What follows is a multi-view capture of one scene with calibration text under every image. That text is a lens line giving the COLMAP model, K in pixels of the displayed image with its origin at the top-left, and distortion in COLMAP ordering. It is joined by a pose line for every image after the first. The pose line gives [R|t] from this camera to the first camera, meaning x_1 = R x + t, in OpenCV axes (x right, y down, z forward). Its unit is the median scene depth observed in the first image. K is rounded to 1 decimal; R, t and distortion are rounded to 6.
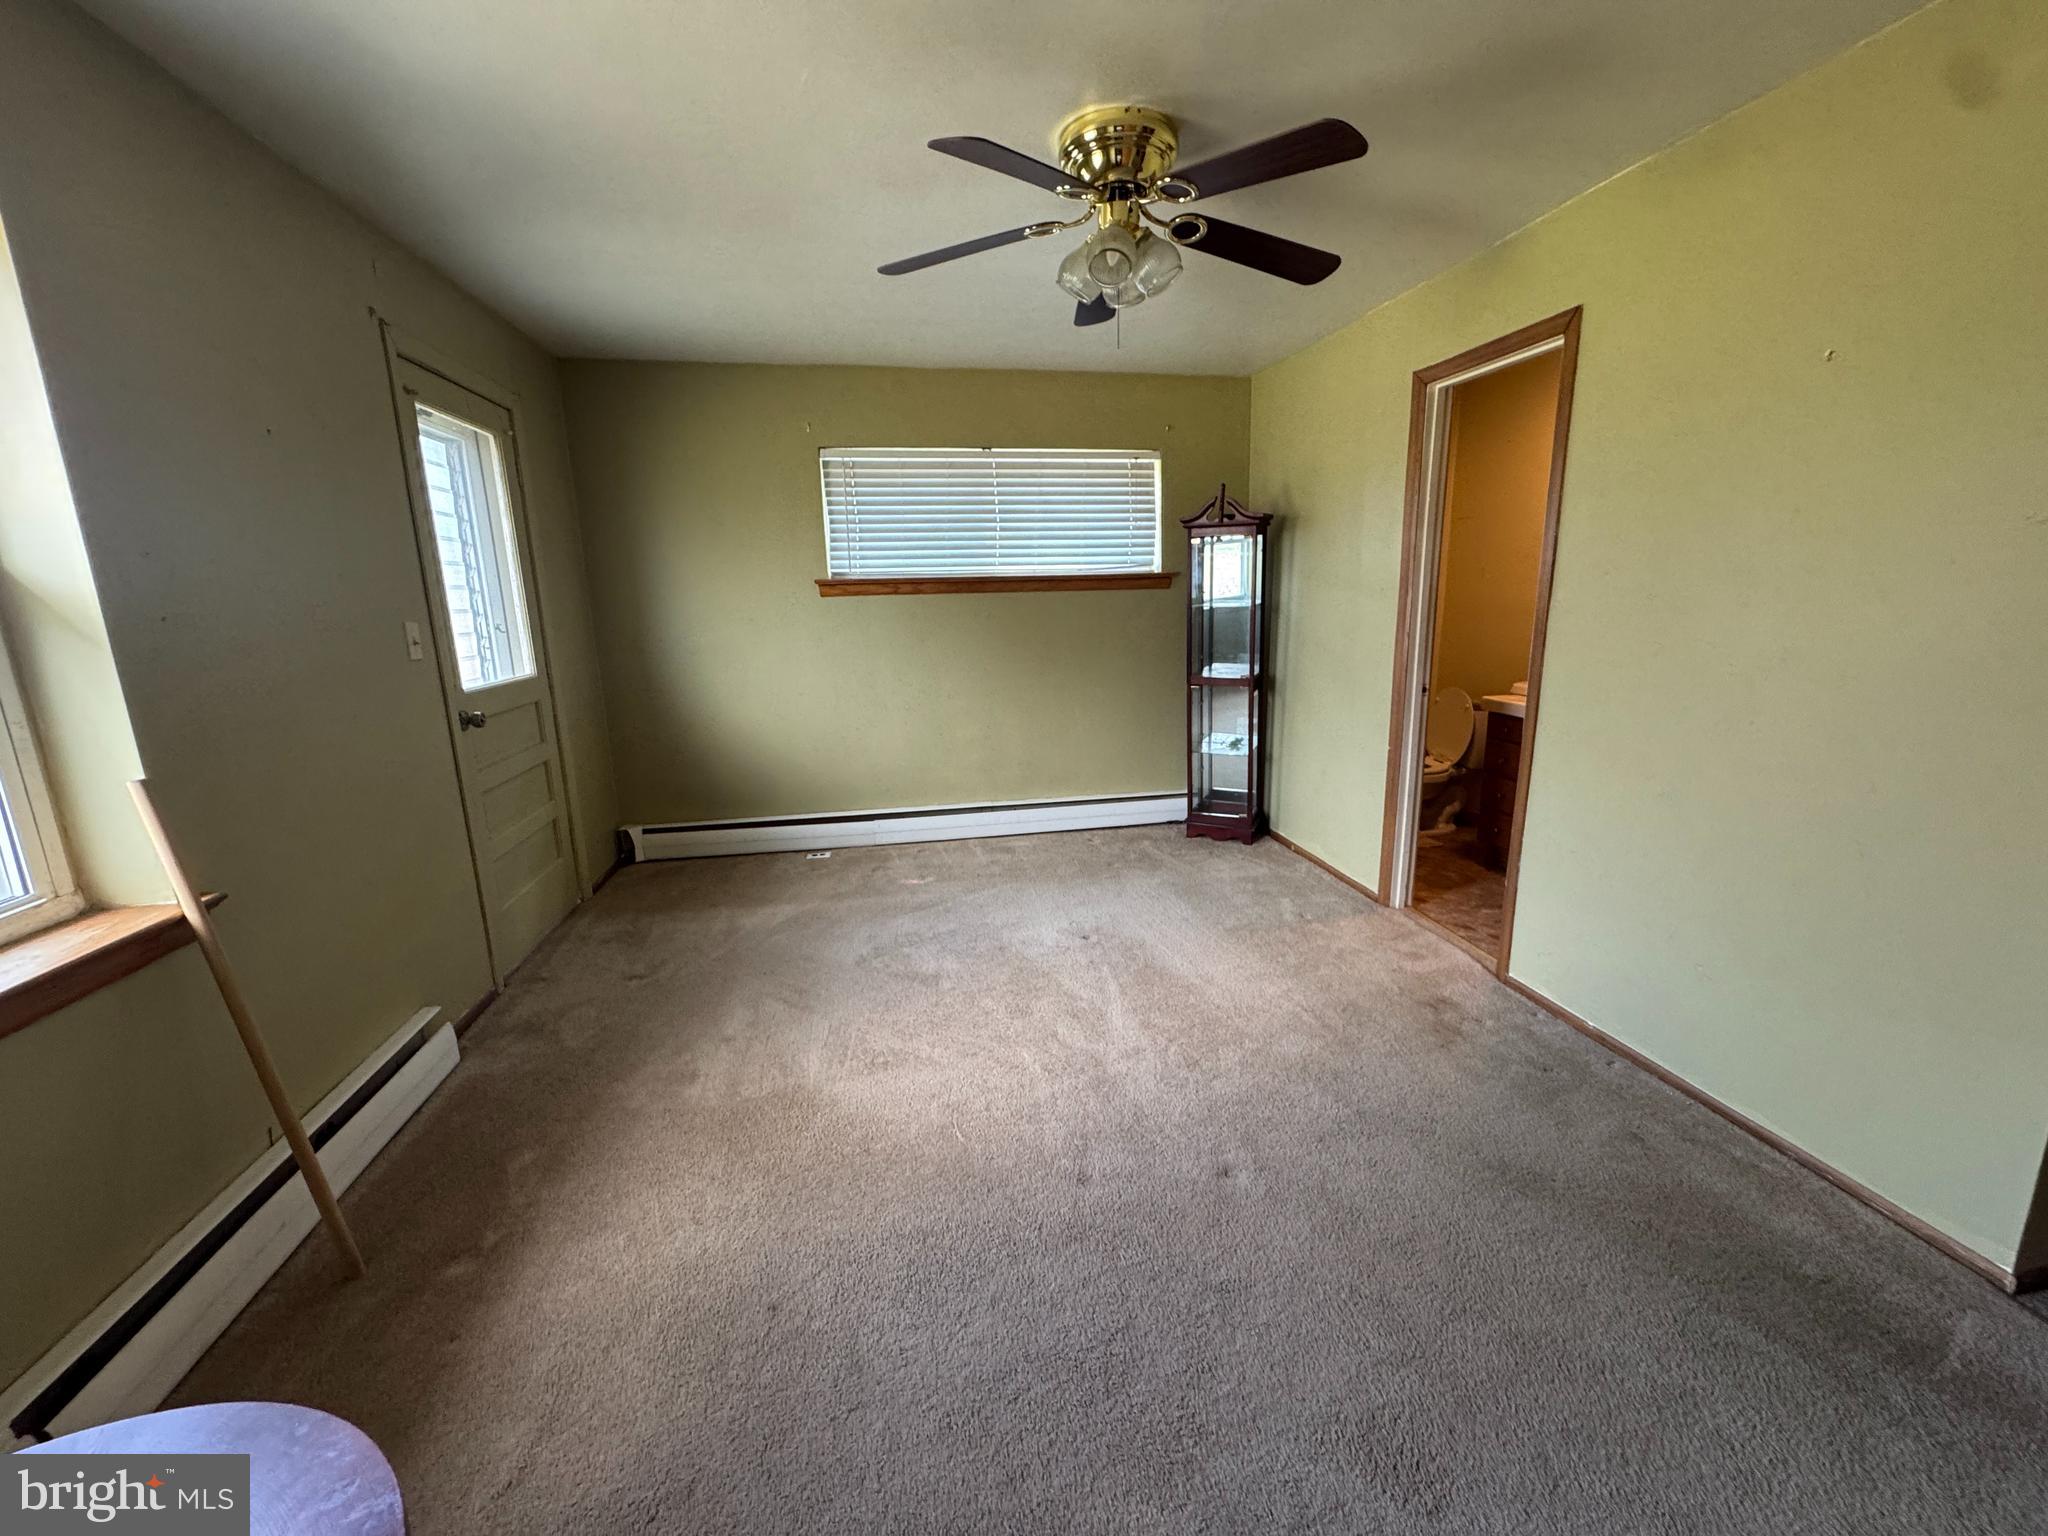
lens RADIAL K [[815.1, 0, 1019.6], [0, 815.1, 762.6], [0, 0, 1]] dist [0.001296, 0.000046]
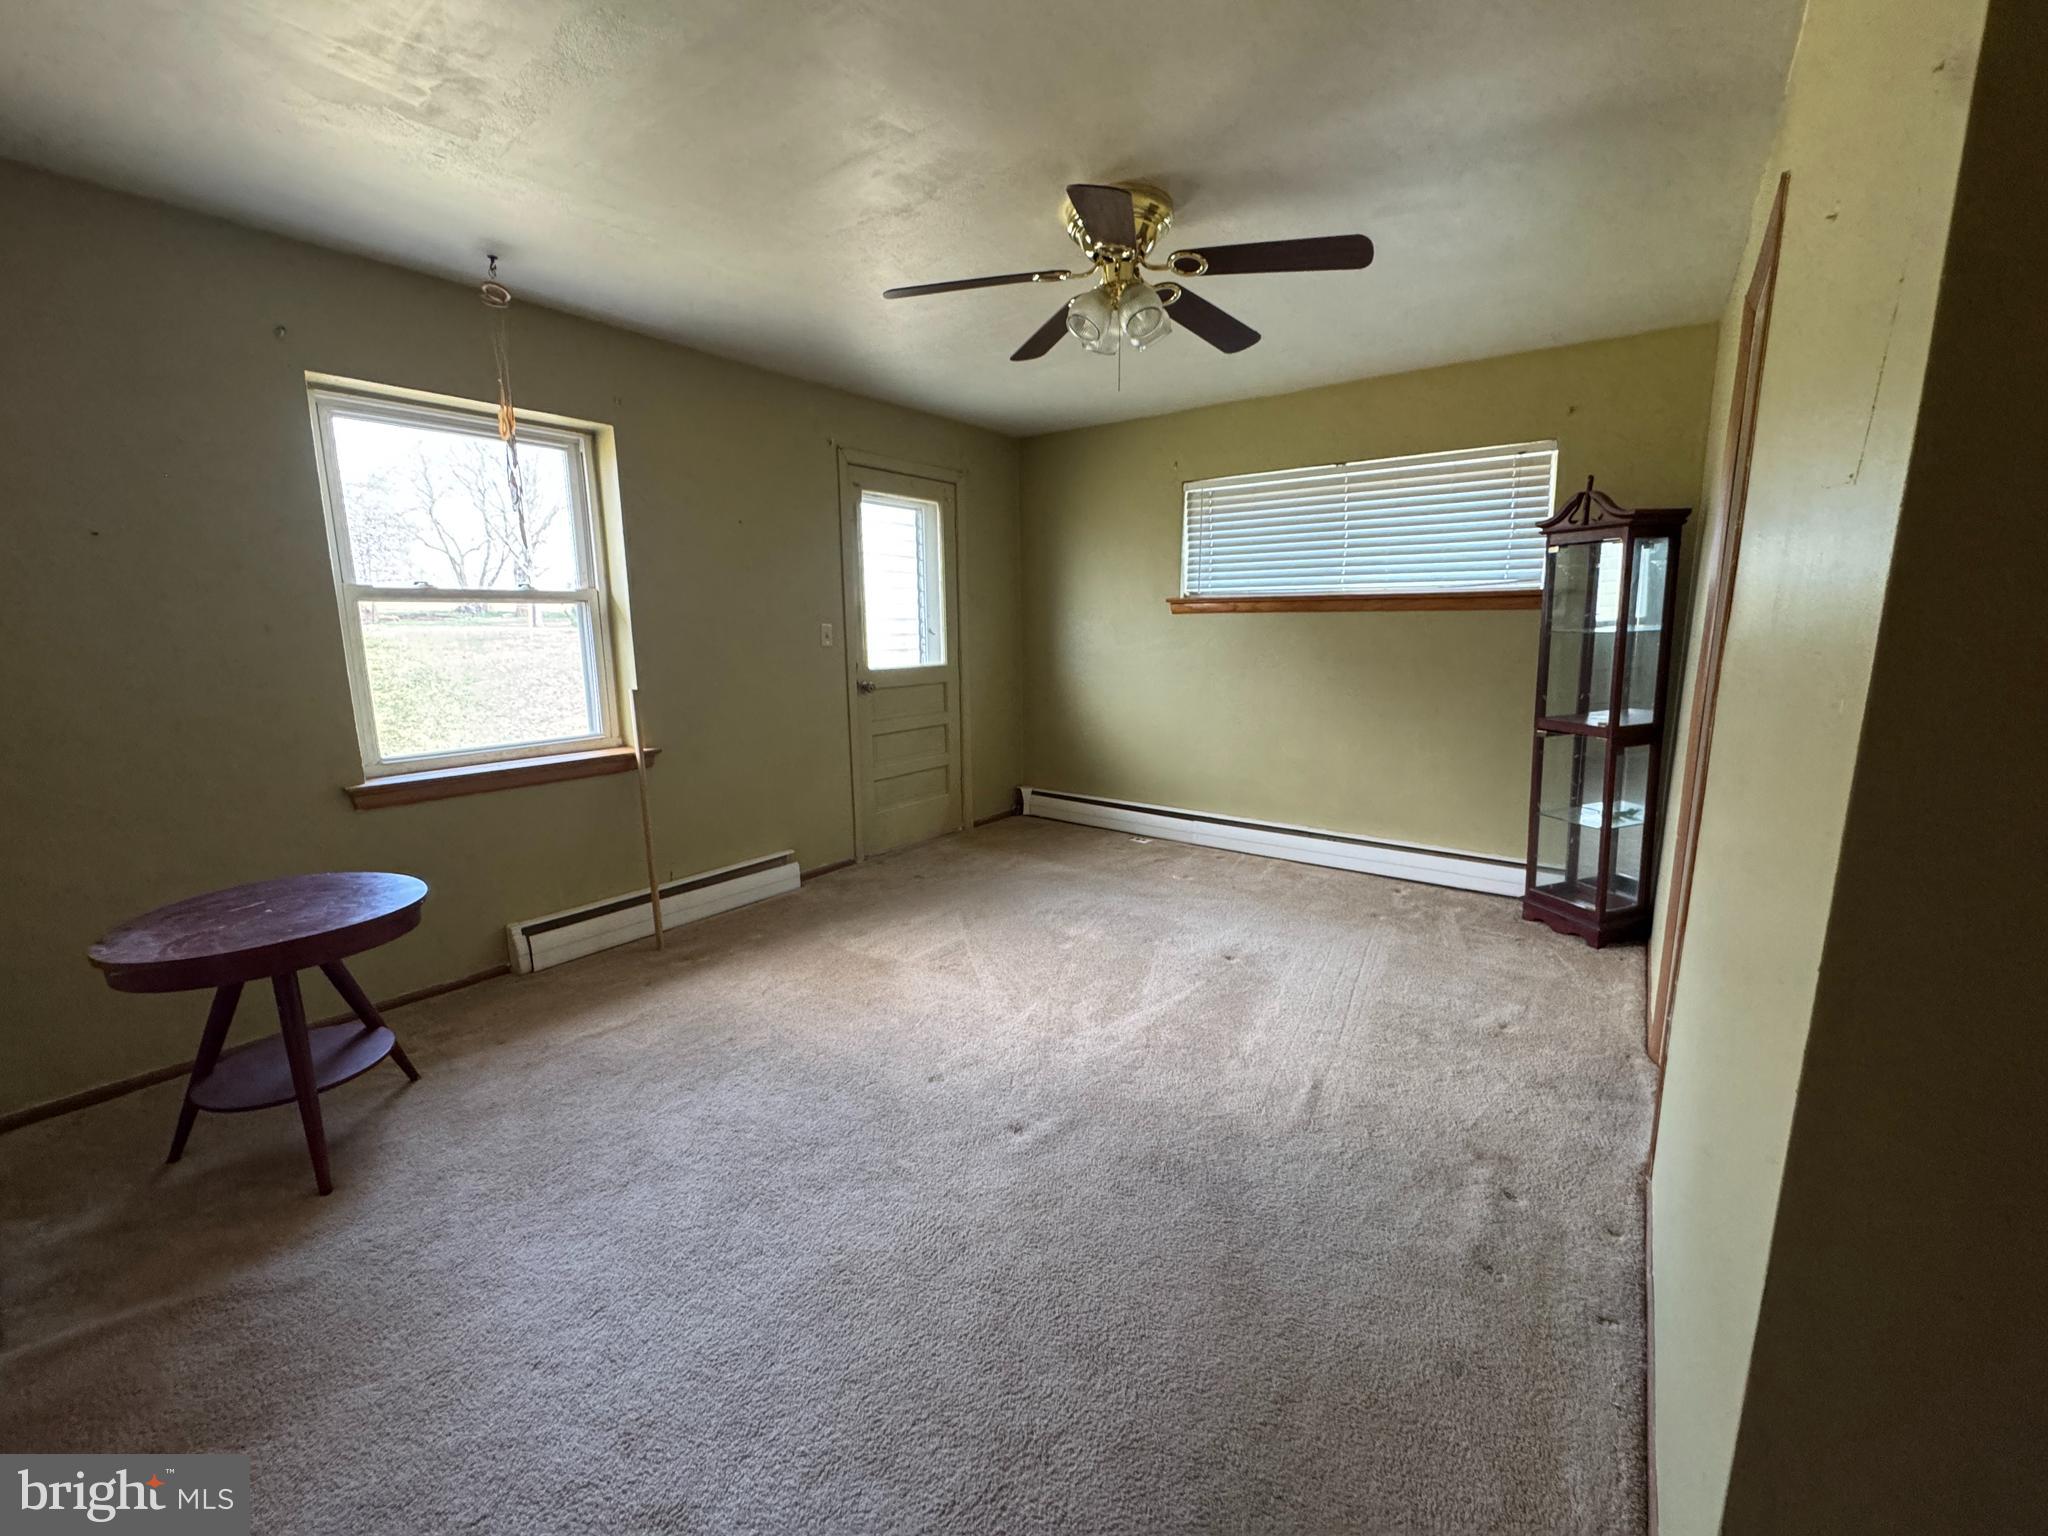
lens RADIAL K [[815.1, 0, 1025.0], [0, 815.1, 765.4], [0, 0, 1]] dist [0.001296, 0.000046]
pose [[0.682583, 0.145713, -0.716134, 0.455923], [-0.158922, 0.986066, 0.049160, -0.020039], [0.713319, 0.080254, 0.696229, 0.087966]]
